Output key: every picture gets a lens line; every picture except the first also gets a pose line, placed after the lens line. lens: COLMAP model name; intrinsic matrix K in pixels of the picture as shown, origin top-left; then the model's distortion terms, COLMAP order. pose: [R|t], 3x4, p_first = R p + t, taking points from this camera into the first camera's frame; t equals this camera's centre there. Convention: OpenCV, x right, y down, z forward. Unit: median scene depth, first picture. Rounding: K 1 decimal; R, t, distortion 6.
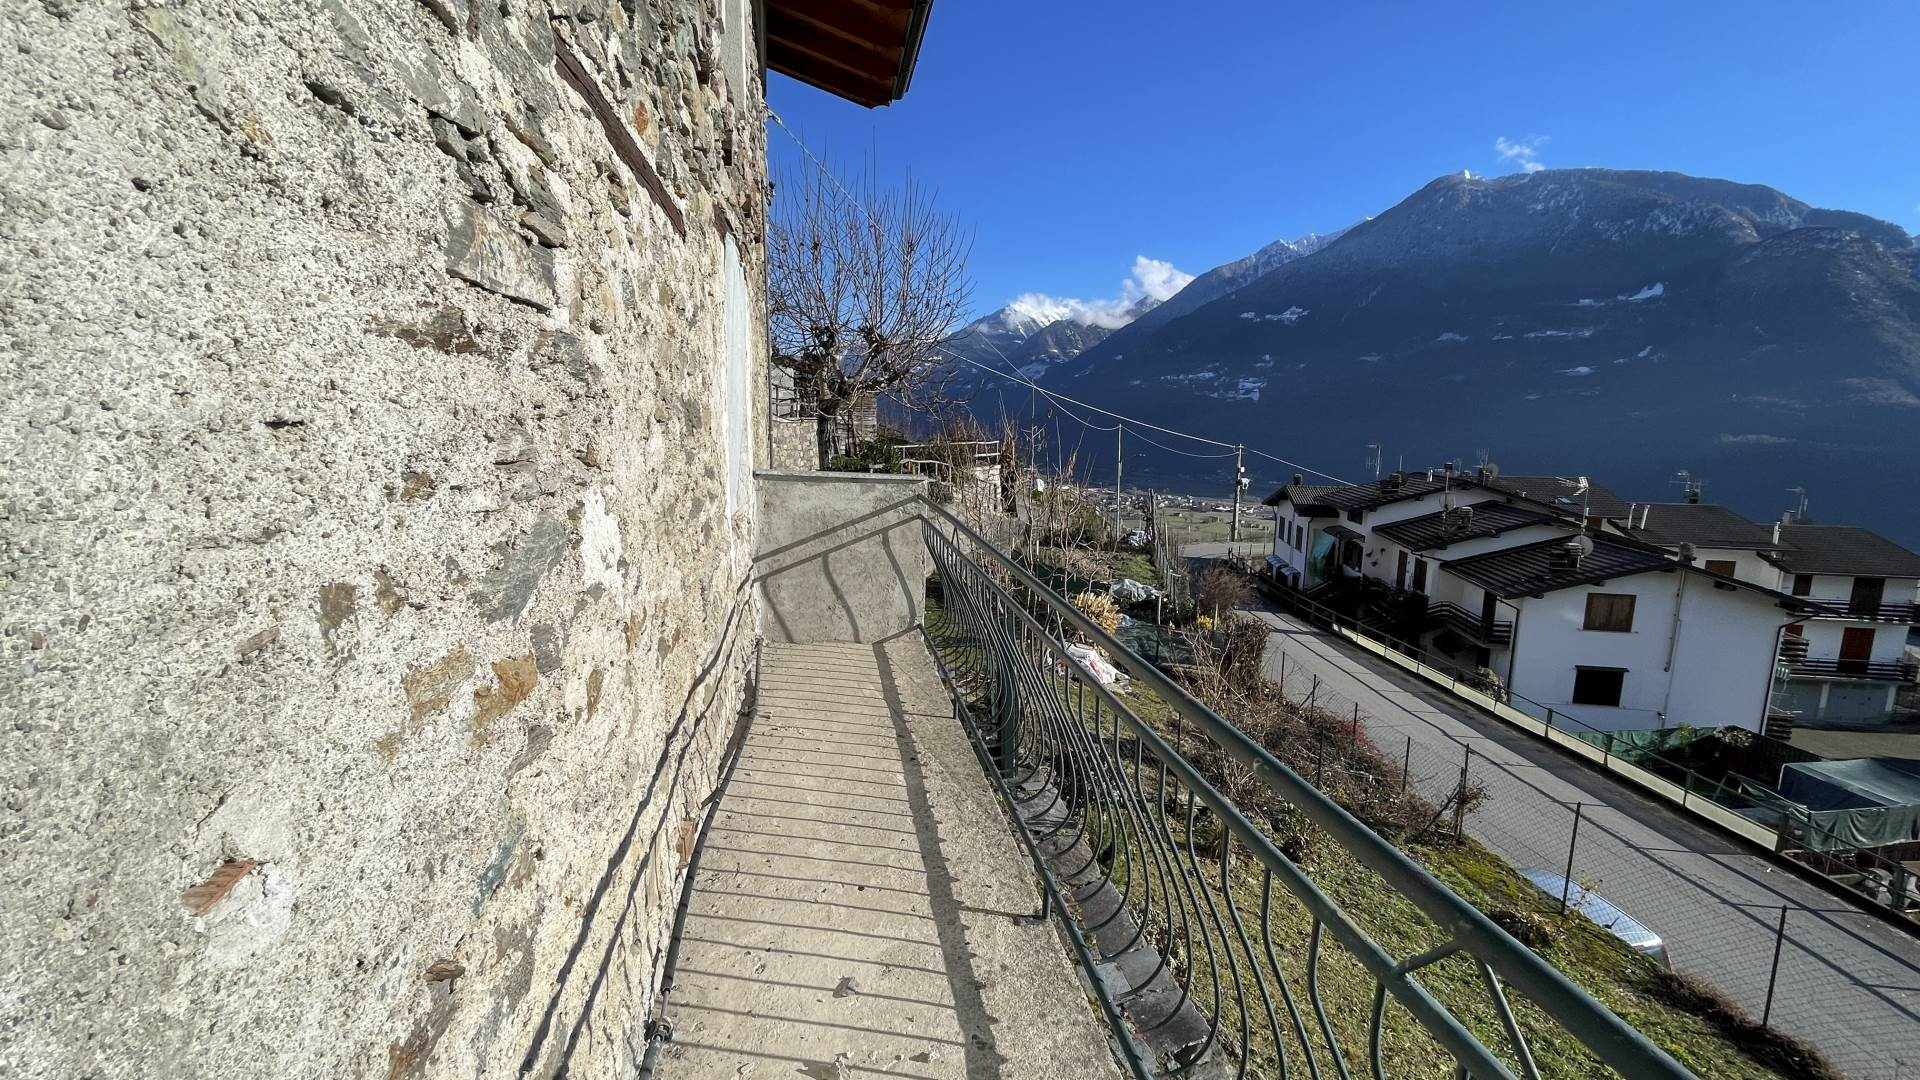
lens RADIAL K [[780.6, 0, 931.2], [0, 780.6, 534.6], [0, 0, 1]] dist [-0.022810, 0.009430]
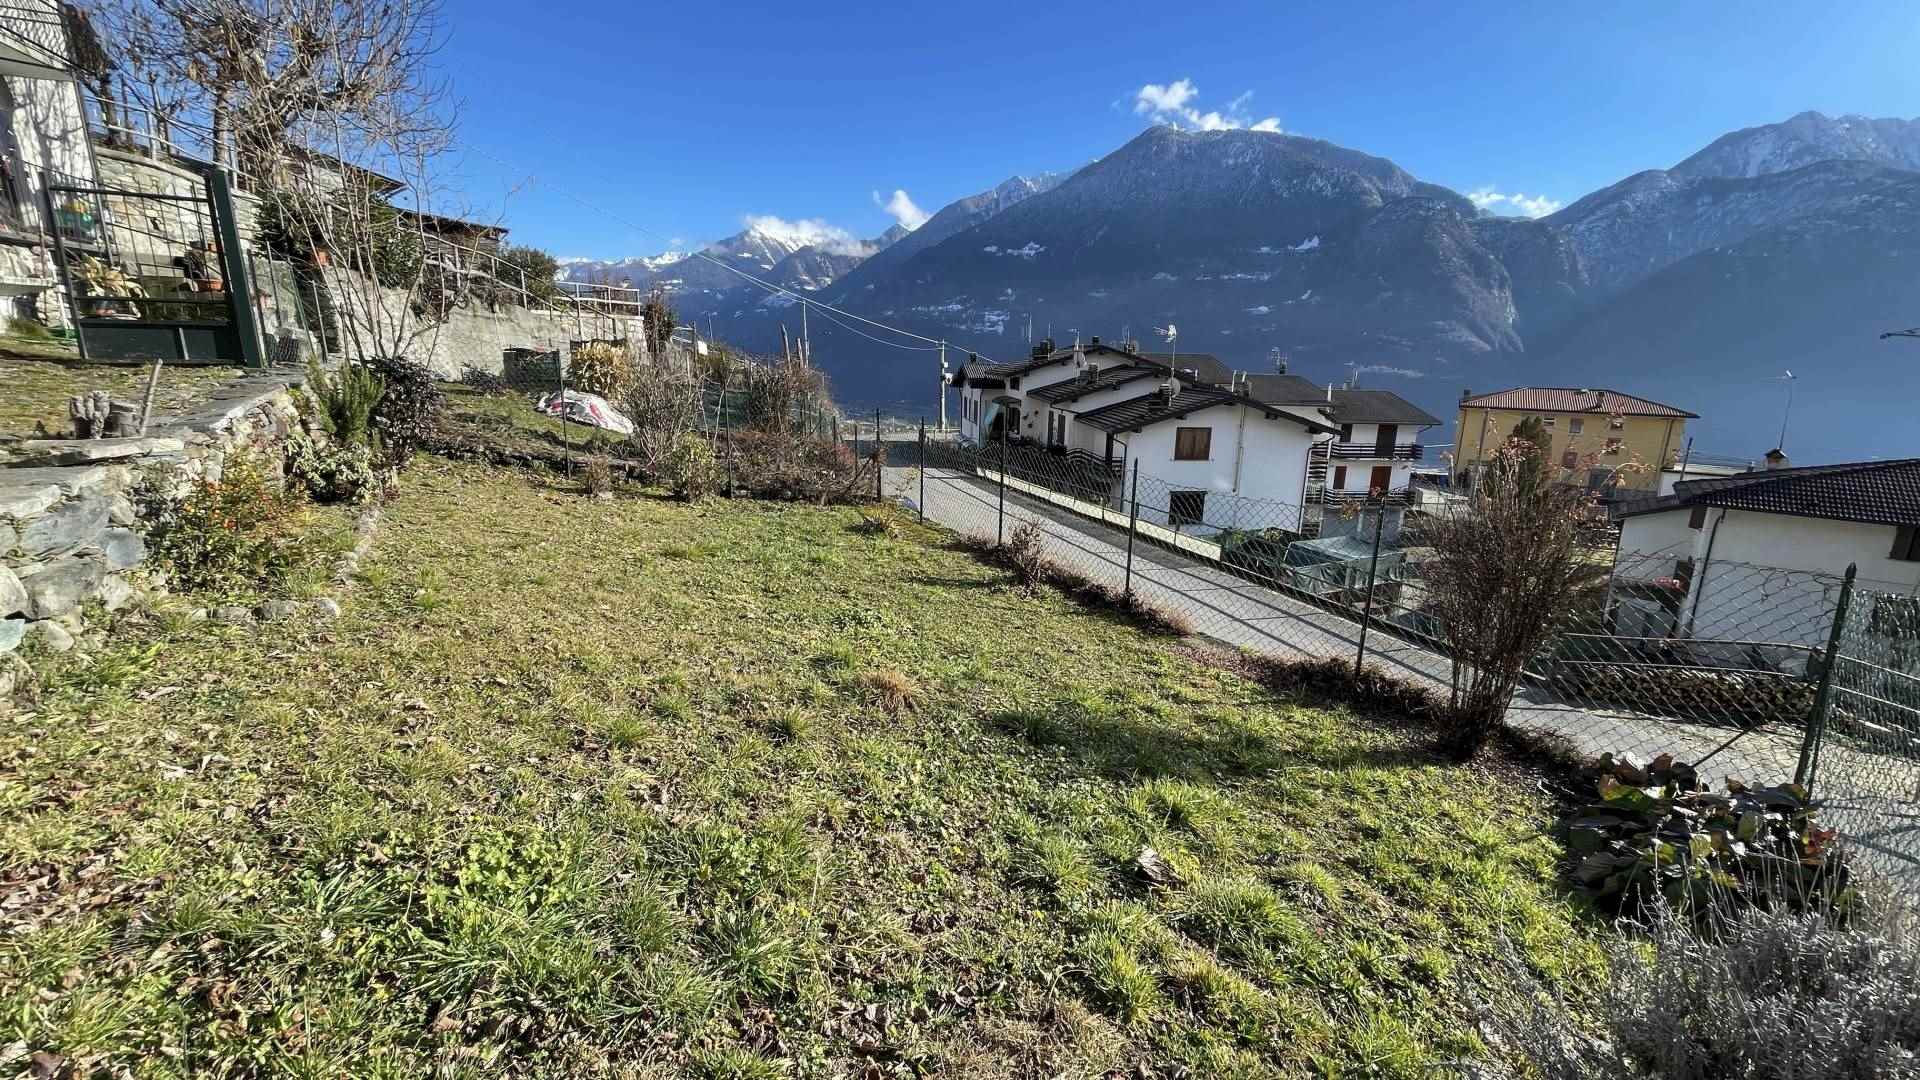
lens RADIAL K [[782.4, 0, 954.3], [0, 782.4, 544.5], [0, 0, 1]] dist [-0.002260, 0.000706]
pose [[0.949840, -0.067479, 0.305370, 0.121861], [0.041508, 0.995007, 0.090763, 0.096170], [-0.309970, -0.073535, 0.947898, -0.015100]]
